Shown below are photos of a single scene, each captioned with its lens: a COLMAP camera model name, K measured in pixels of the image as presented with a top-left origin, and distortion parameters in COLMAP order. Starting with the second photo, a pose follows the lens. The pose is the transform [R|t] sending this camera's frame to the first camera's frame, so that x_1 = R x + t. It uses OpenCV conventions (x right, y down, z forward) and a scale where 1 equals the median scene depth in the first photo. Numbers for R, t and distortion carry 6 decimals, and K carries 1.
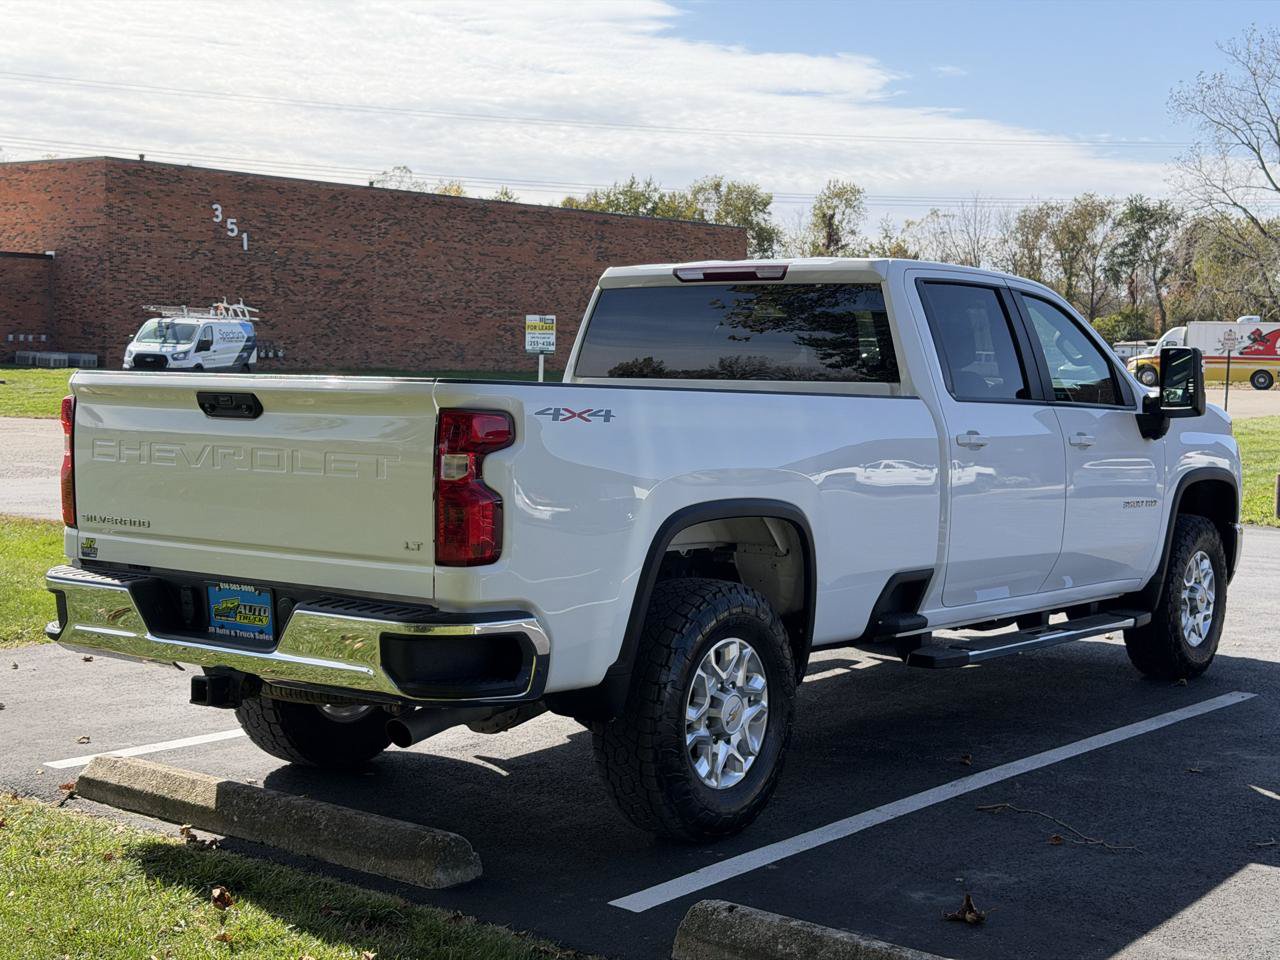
lens RADIAL K [[1741.2, 0, 635.5], [0, 1741.2, 481.4], [0, 0, 1]] dist [0.187815, -0.339099]
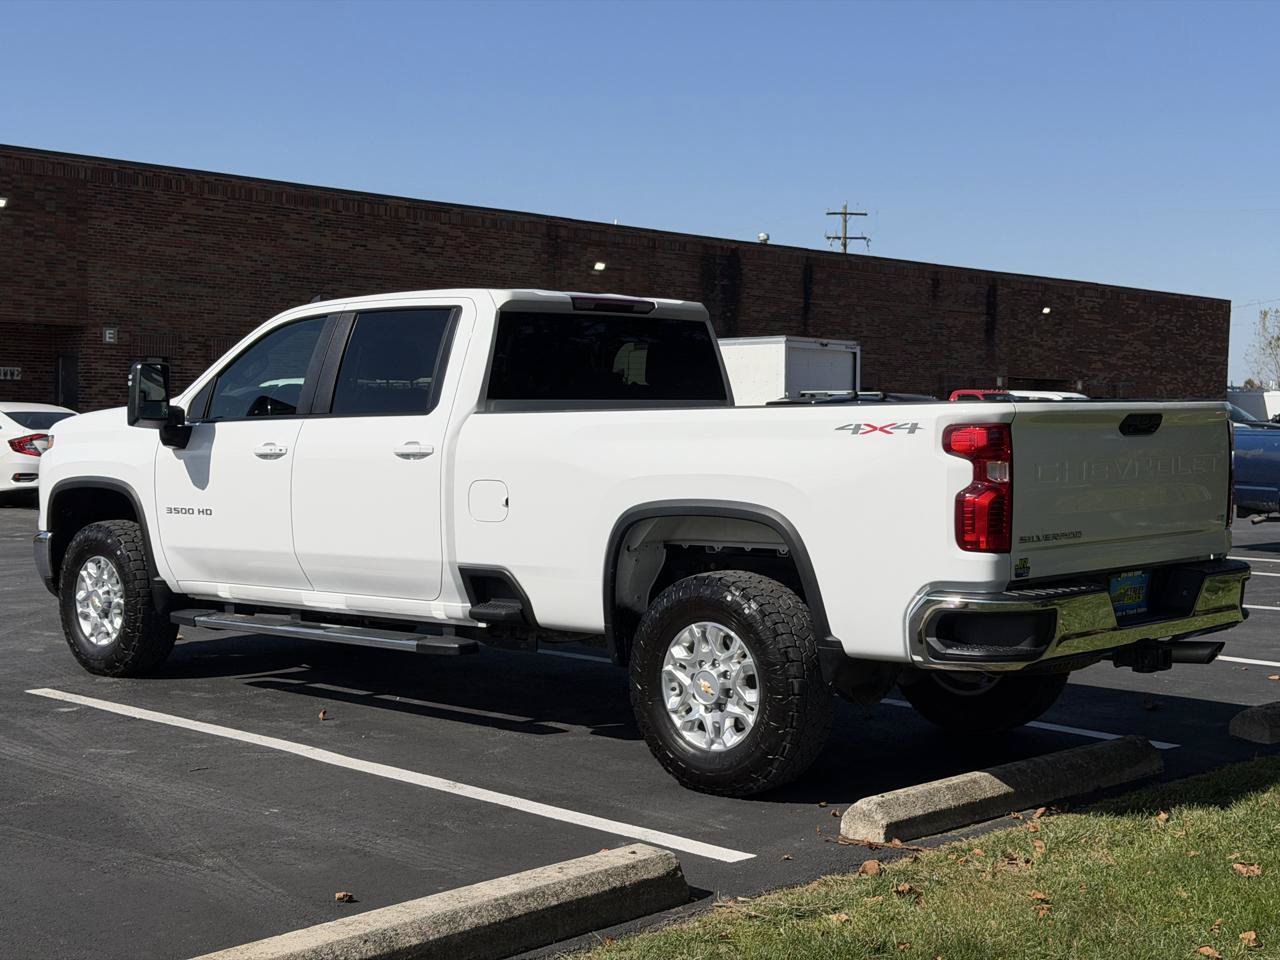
lens RADIAL K [[1718.0, 0, 623.7], [0, 1718.0, 482.8], [0, 0, 1]] dist [0.147976, -0.057407]
pose [[0.130909, -0.060198, 0.989565, -1.458913], [0.060456, 0.996782, 0.052640, -0.087382], [-0.989549, 0.052934, 0.134127, 1.180705]]
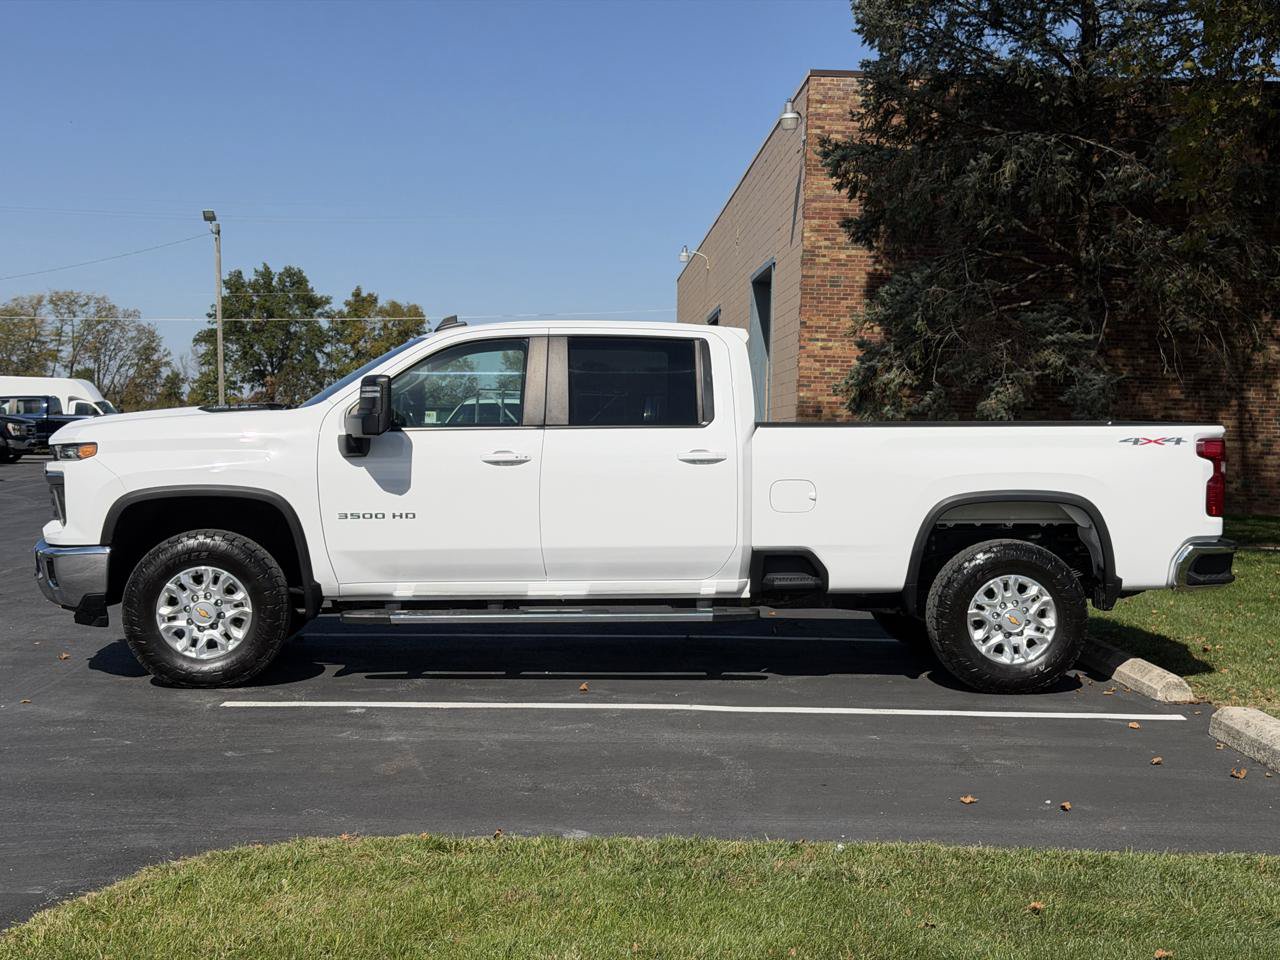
lens RADIAL K [[1741.2, 0, 635.5], [0, 1741.2, 481.4], [0, 0, 1]] dist [0.187815, -0.339099]
pose [[-0.637091, -0.062594, 0.768243, -1.373081], [0.018091, 0.995208, 0.096089, -0.195870], [-0.770576, 0.075116, -0.632906, 2.723533]]
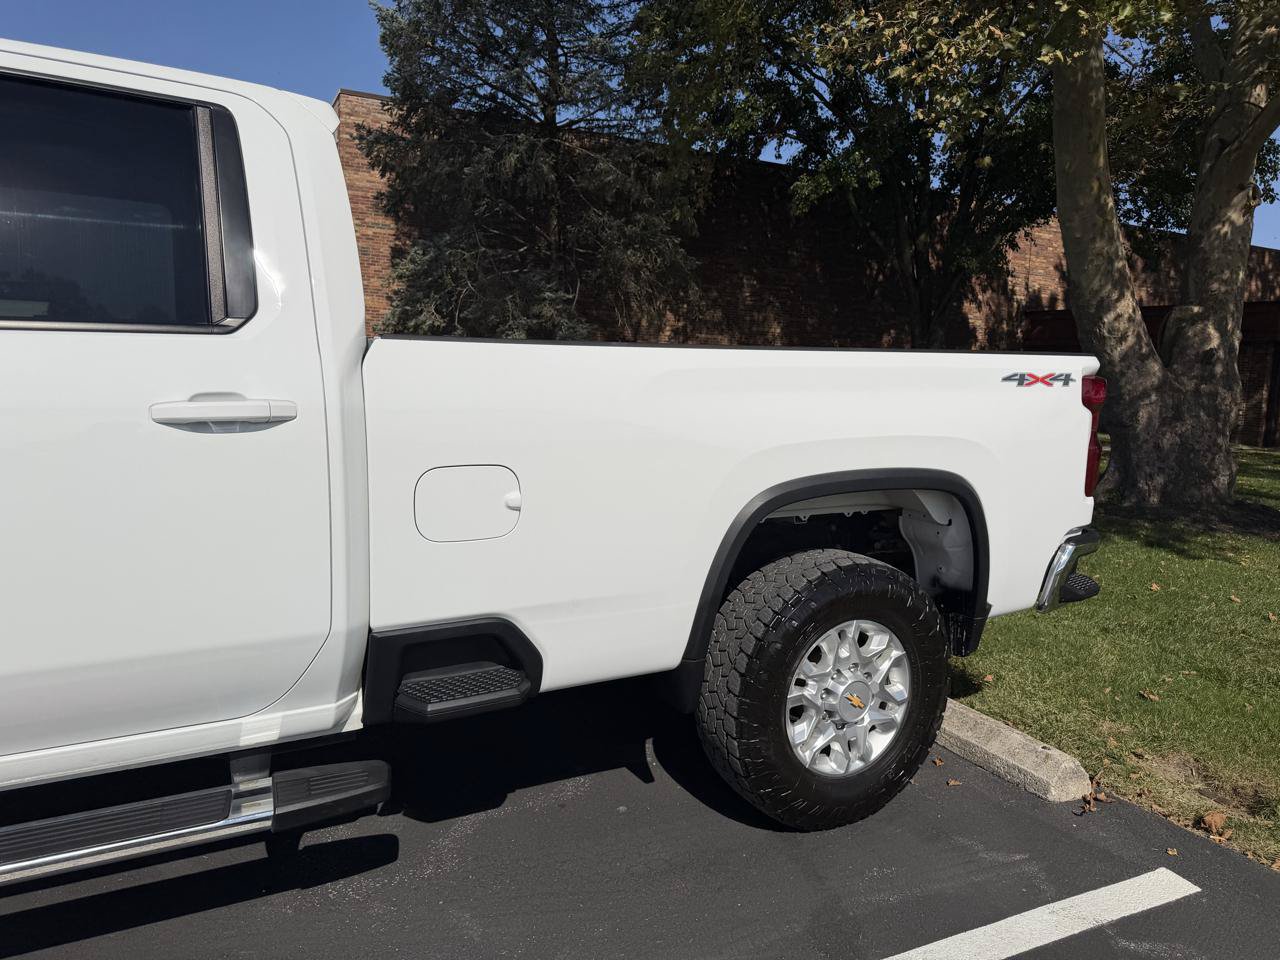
lens RADIAL K [[896.8, 0, 645.6], [0, 896.8, 481.2], [0, 0, 1]] dist [0.102609, -0.171335]
pose [[-0.898696, -0.107298, 0.425245, -0.344307], [-0.026020, 0.980947, 0.192523, -0.093903], [-0.437800, 0.161955, -0.884365, 1.786062]]
